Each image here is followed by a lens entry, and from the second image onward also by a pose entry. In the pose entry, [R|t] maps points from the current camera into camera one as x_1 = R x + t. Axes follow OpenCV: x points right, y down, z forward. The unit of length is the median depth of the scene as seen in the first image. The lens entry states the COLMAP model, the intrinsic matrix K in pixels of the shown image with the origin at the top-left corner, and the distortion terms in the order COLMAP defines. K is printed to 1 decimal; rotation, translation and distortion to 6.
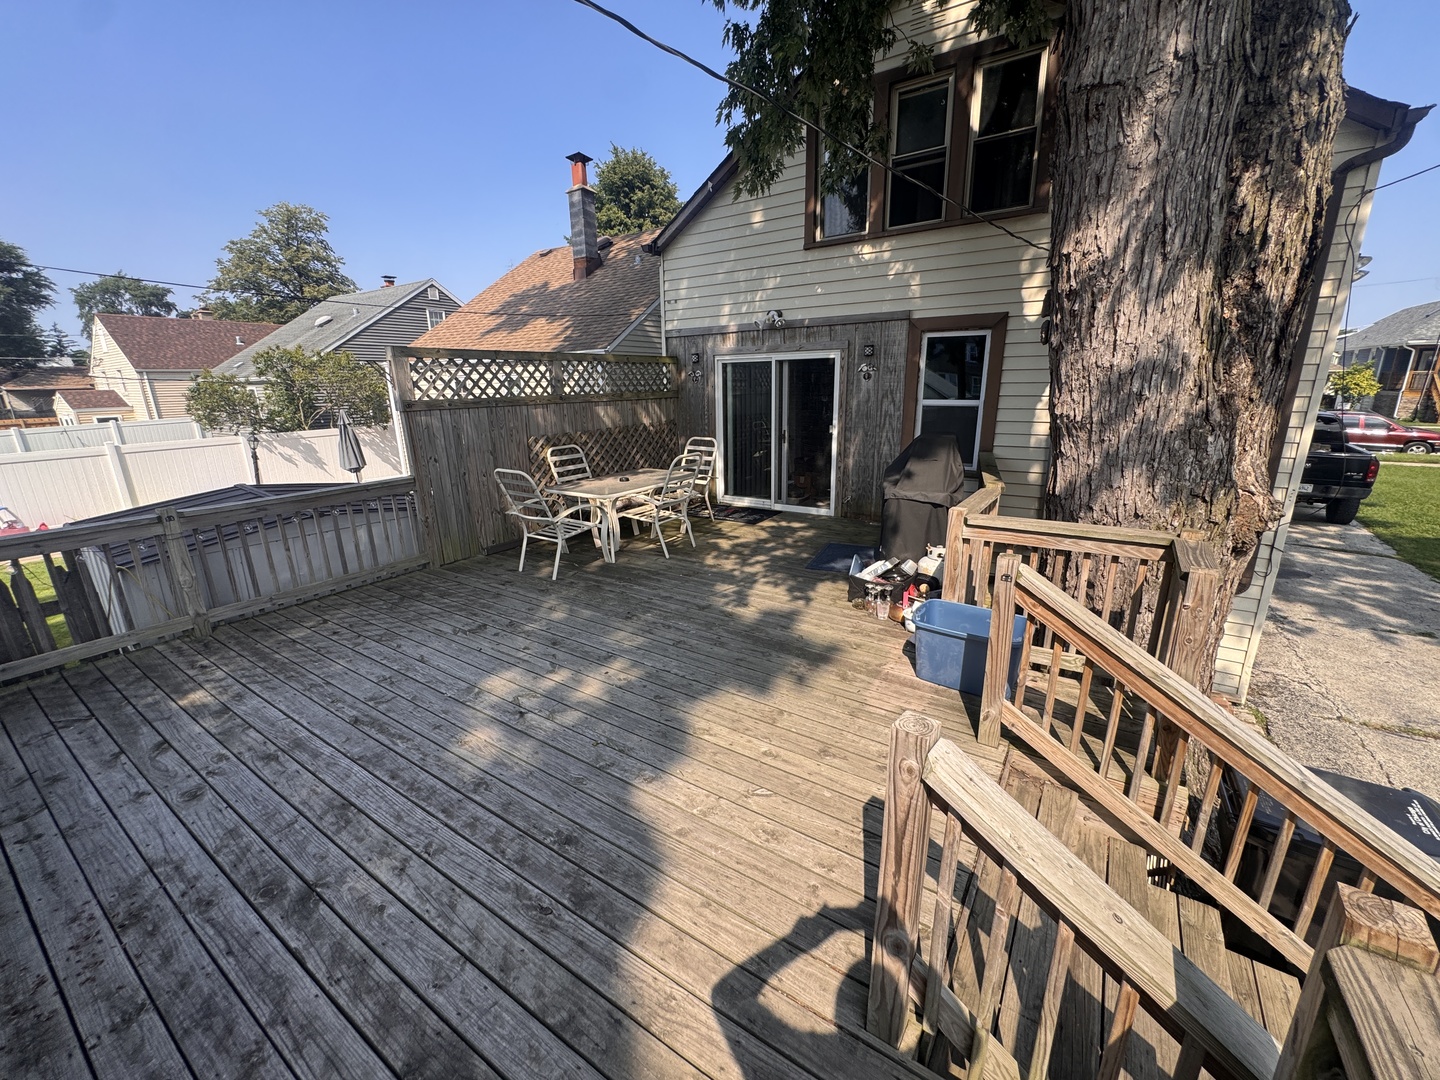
lens RADIAL K [[571.5, 0, 718.7], [0, 571.5, 545.8], [0, 0, 1]] dist [-0.002184, 0.000640]
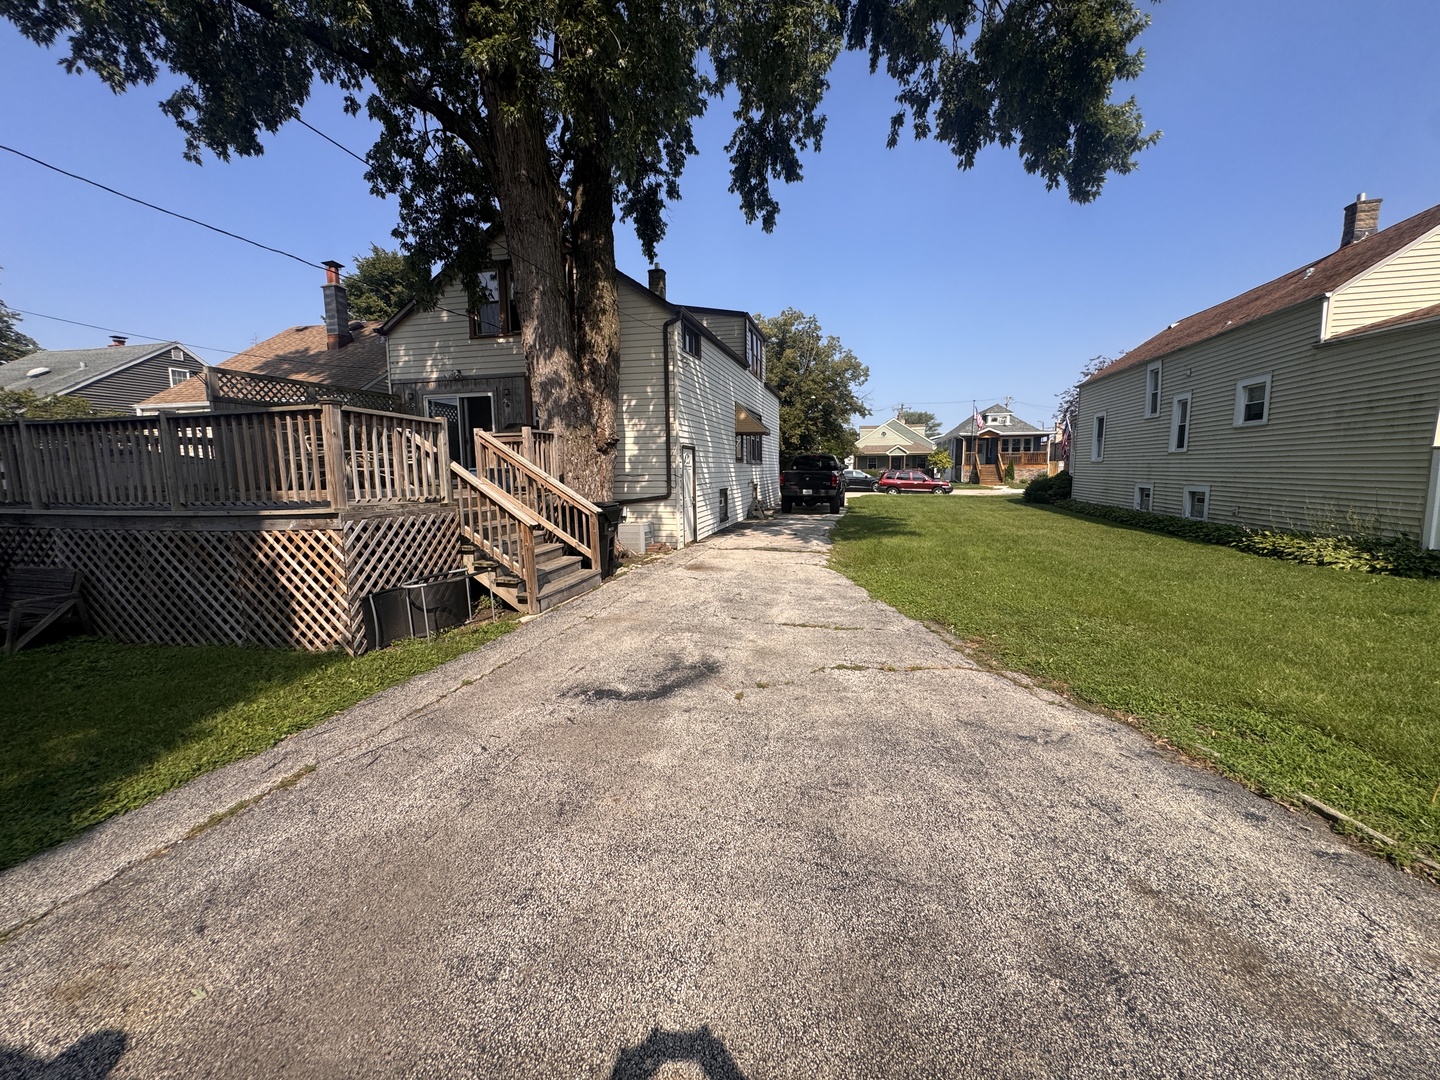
lens RADIAL K [[571.5, 0, 718.7], [0, 571.5, 545.8], [0, 0, 1]] dist [-0.002184, 0.000640]
pose [[0.938985, -0.037878, 0.341867, 0.117683], [0.088971, 0.986839, -0.135030, 0.221301], [-0.332253, 0.157208, 0.929997, -0.420306]]
